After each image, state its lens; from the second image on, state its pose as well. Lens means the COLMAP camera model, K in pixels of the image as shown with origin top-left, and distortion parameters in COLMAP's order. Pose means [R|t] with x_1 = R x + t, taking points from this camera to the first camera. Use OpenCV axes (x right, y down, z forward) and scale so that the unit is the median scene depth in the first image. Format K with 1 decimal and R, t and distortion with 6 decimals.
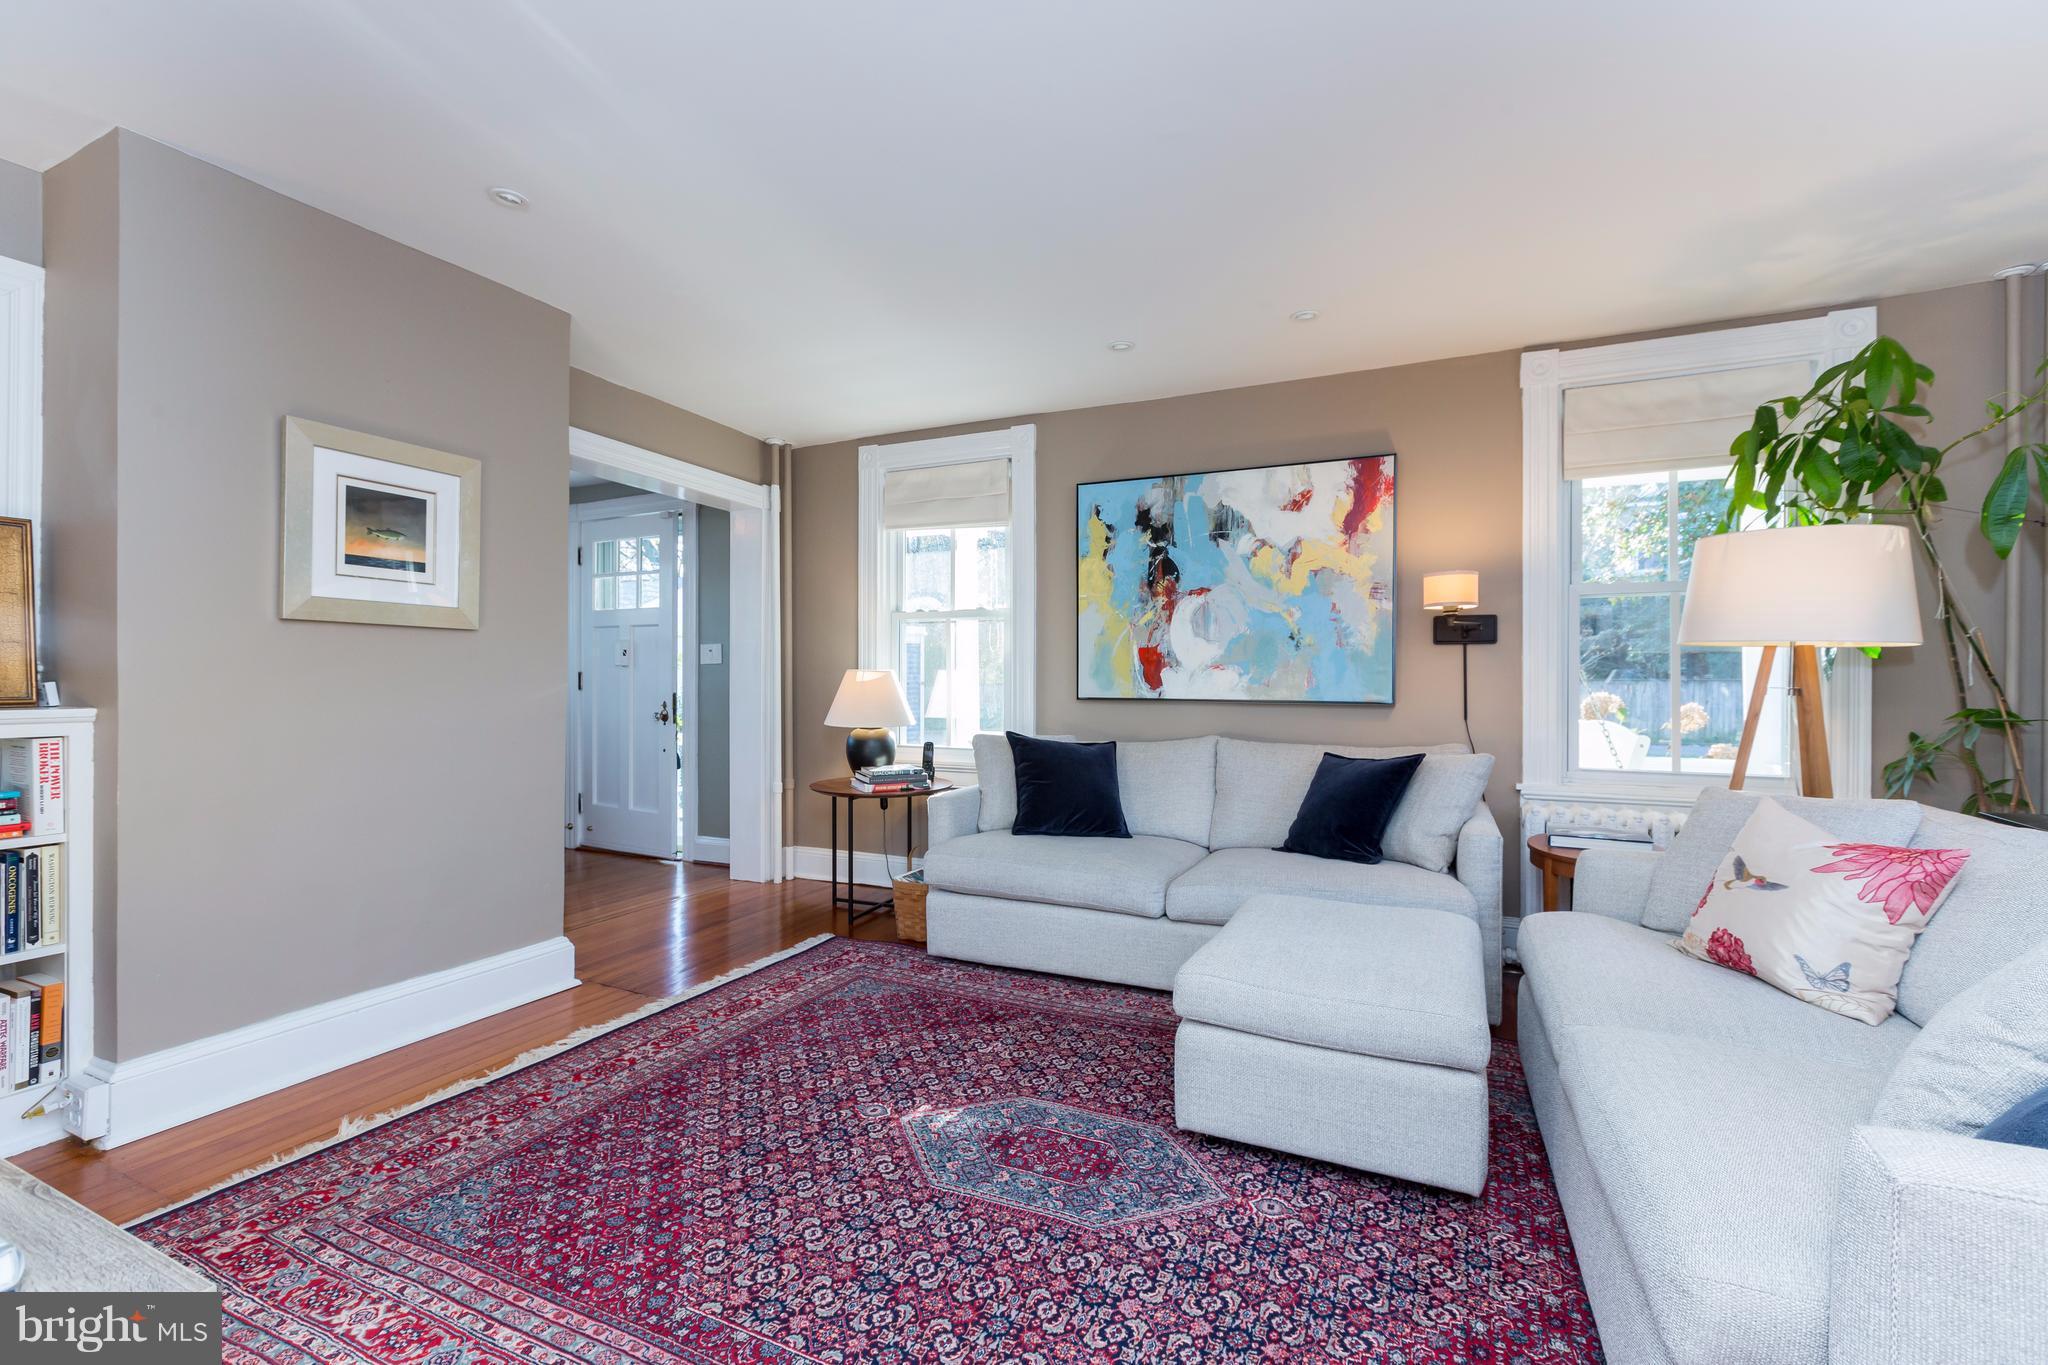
lens RADIAL K [[894.9, 0, 1019.9], [0, 894.9, 678.7], [0, 0, 1]] dist [0.000698, -0.000333]
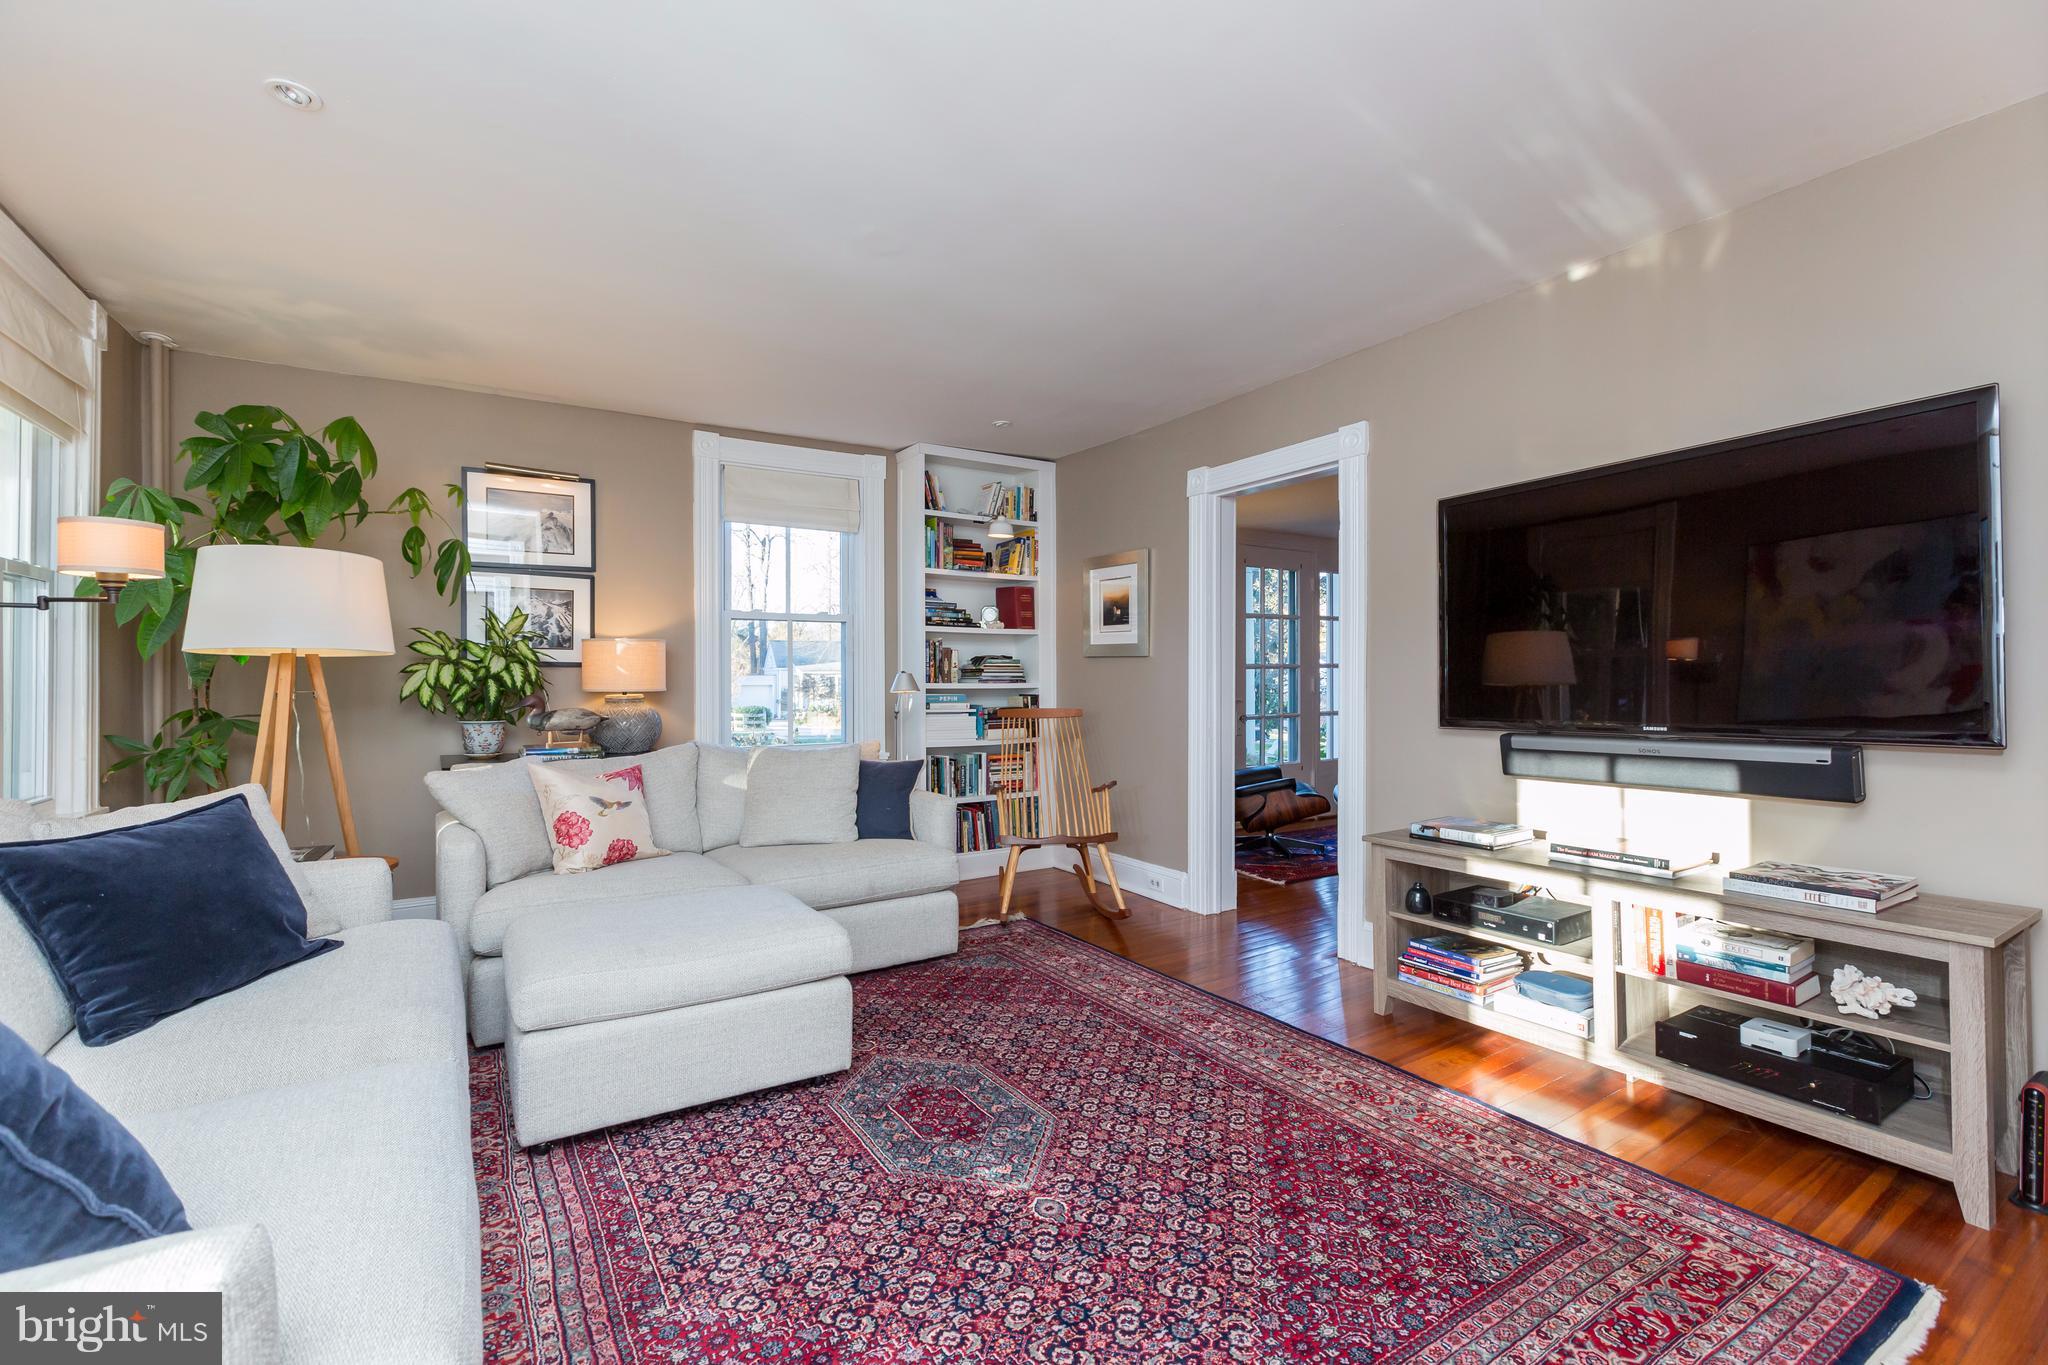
lens RADIAL K [[894.9, 0, 1019.9], [0, 894.9, 678.7], [0, 0, 1]] dist [0.000698, -0.000333]
pose [[-0.844612, 0.001148, 0.535377, -0.660048], [0.004320, 0.999980, 0.004670, -0.008977], [-0.535361, 0.006257, -0.844600, 1.937951]]
